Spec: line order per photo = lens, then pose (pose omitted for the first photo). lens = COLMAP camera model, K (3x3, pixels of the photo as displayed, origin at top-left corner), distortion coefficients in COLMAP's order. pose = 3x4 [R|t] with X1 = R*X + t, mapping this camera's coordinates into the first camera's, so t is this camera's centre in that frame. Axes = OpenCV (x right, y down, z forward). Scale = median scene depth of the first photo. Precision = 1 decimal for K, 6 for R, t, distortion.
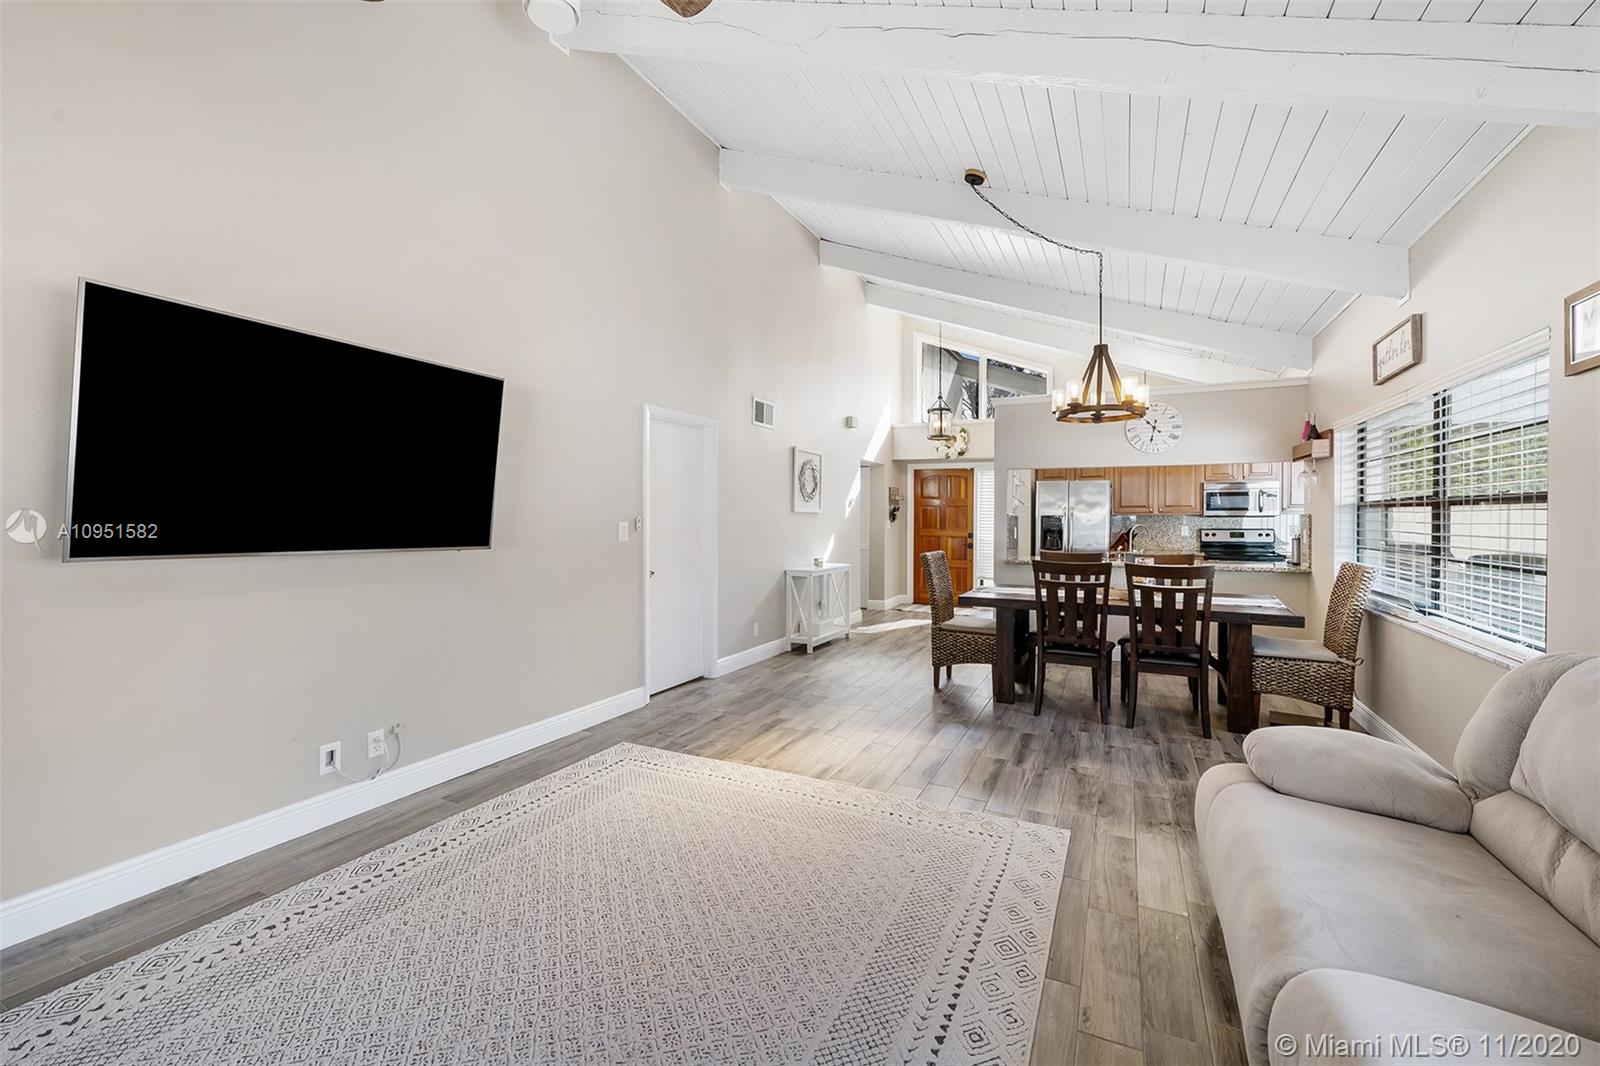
lens RADIAL K [[662.9, 0, 803.7], [0, 662.9, 519.3], [0, 0, 1]] dist [0.000655, -0.002193]
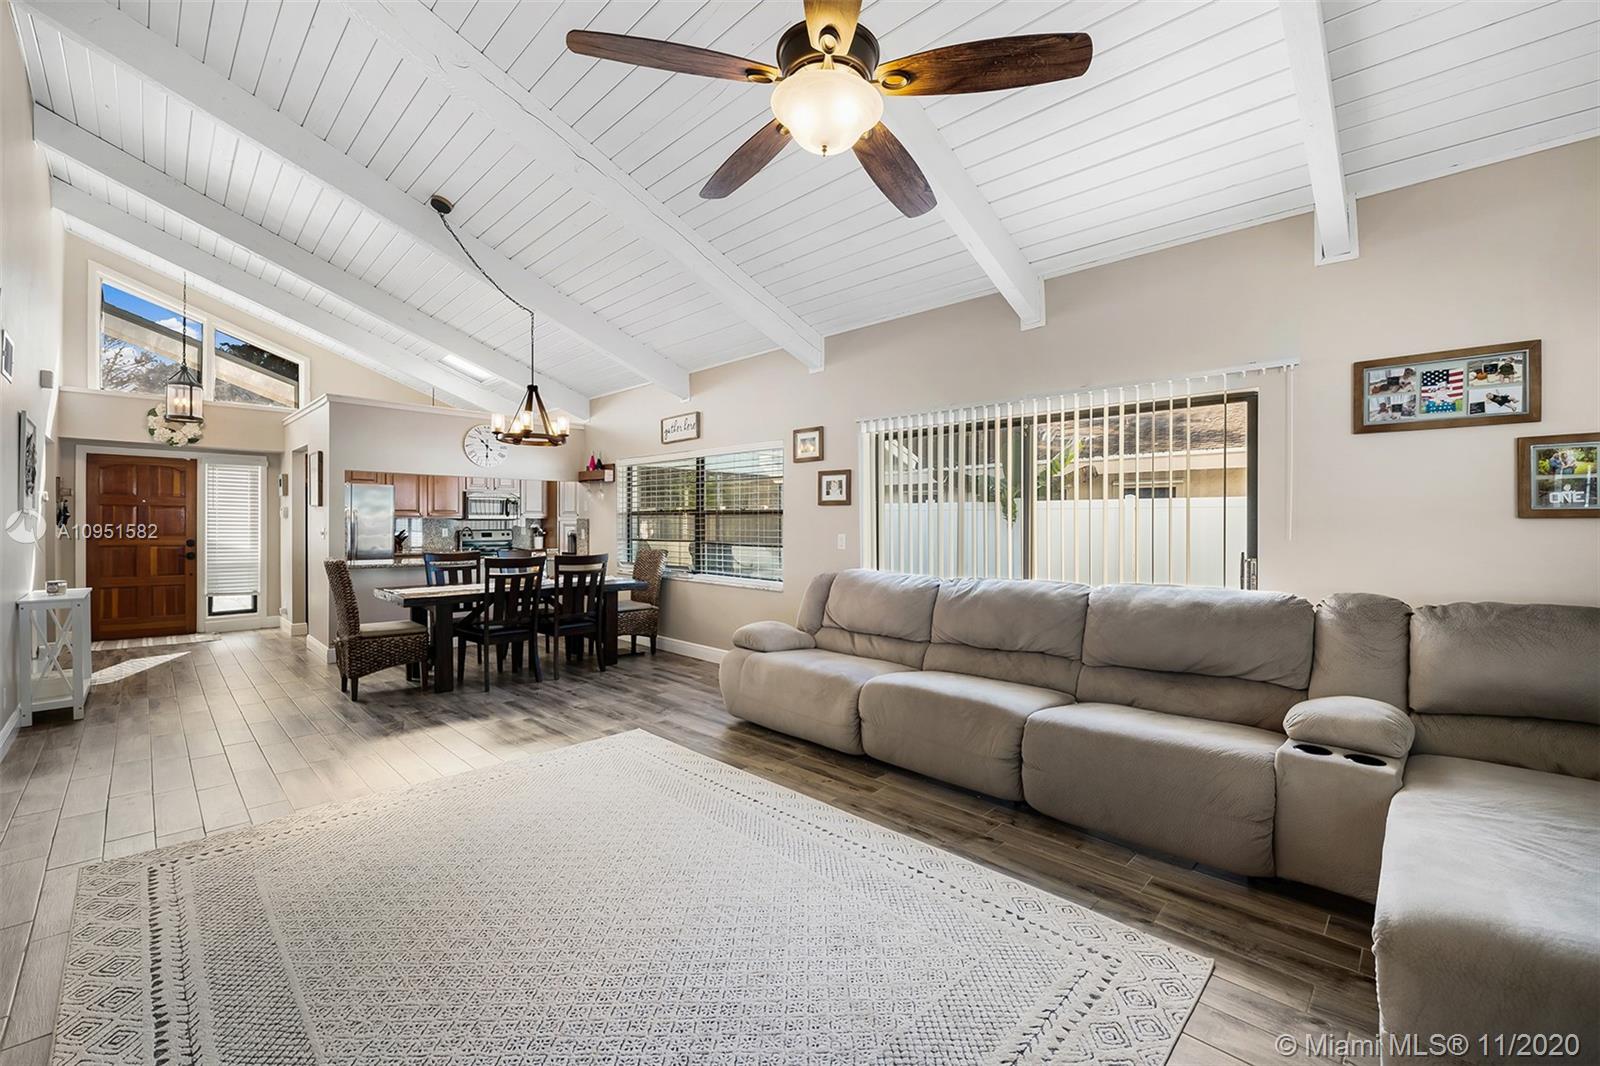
lens RADIAL K [[658.7, 0, 805.9], [0, 658.7, 524.5], [0, 0, 1]] dist [-0.003639, -0.003473]
pose [[0.309894, -0.005145, 0.950757, -0.674002], [0.001293, 0.999987, 0.004990, -0.002517], [-0.950770, -0.000317, 0.309897, 0.128374]]
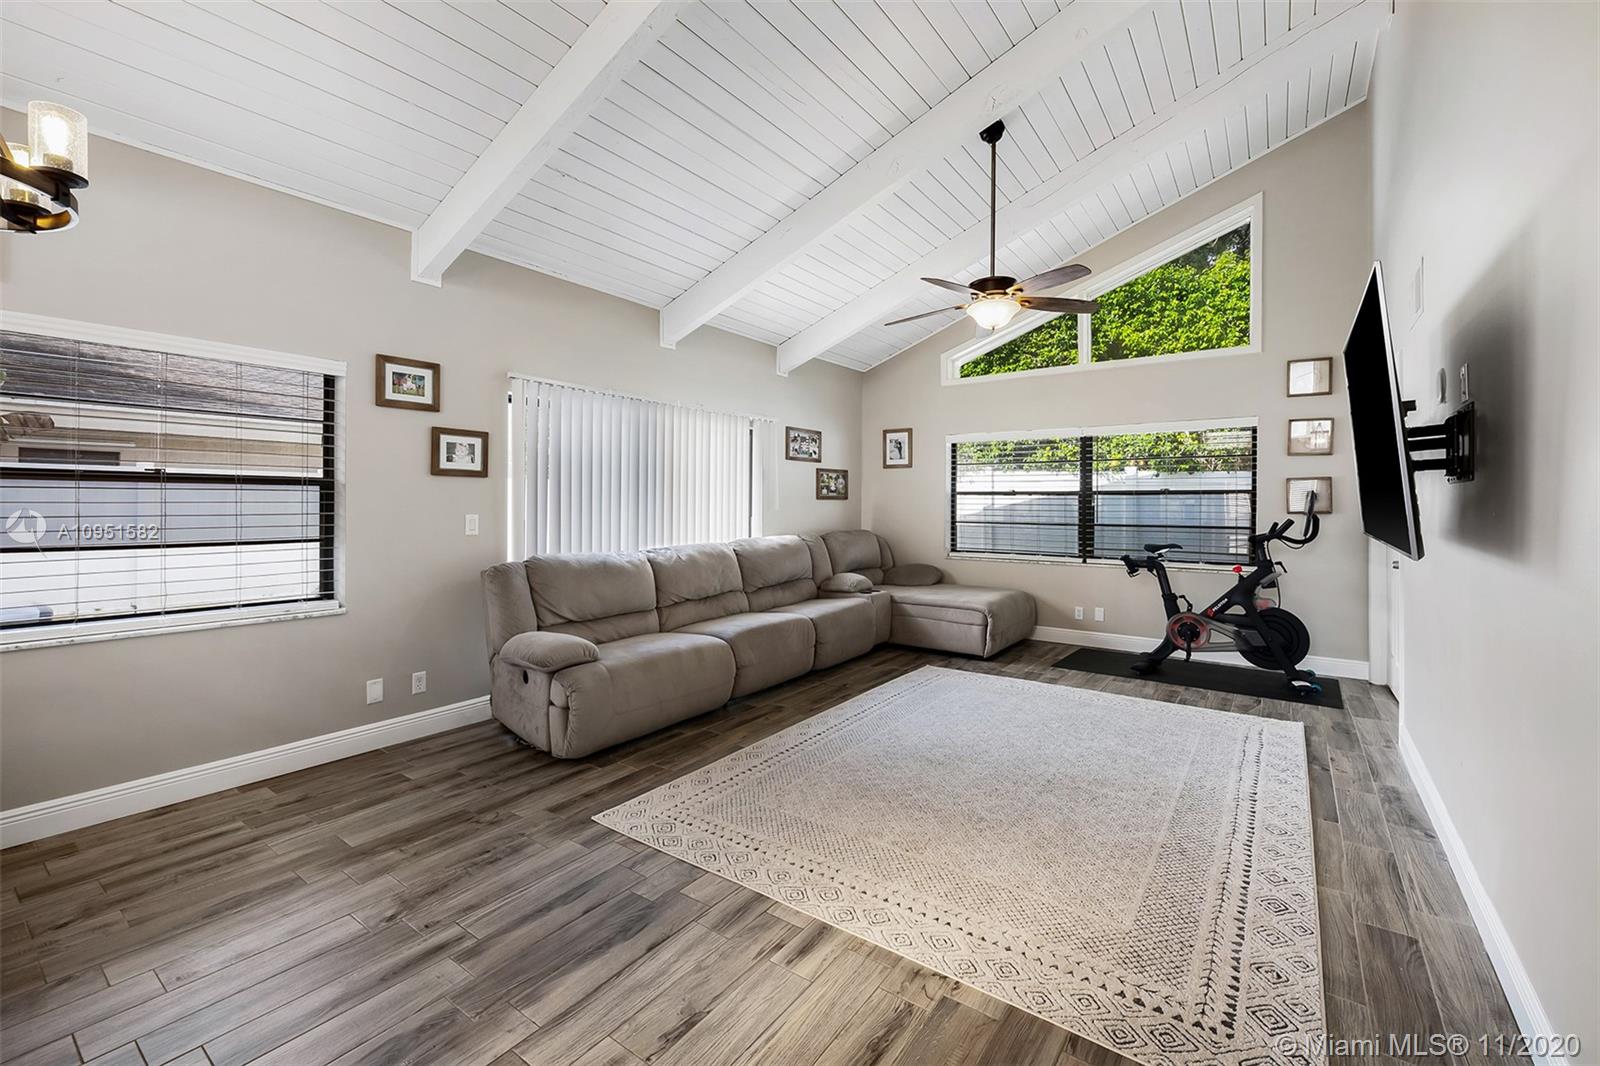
lens RADIAL K [[662.9, 0, 813.0], [0, 662.9, 500.4], [0, 0, 1]] dist [0.000655, -0.002193]
pose [[-0.987196, -0.006453, 0.159382, -0.055942], [-0.006531, 0.999979, 0.000032, -0.001531], [-0.159379, -0.001010, -0.987217, 1.425773]]
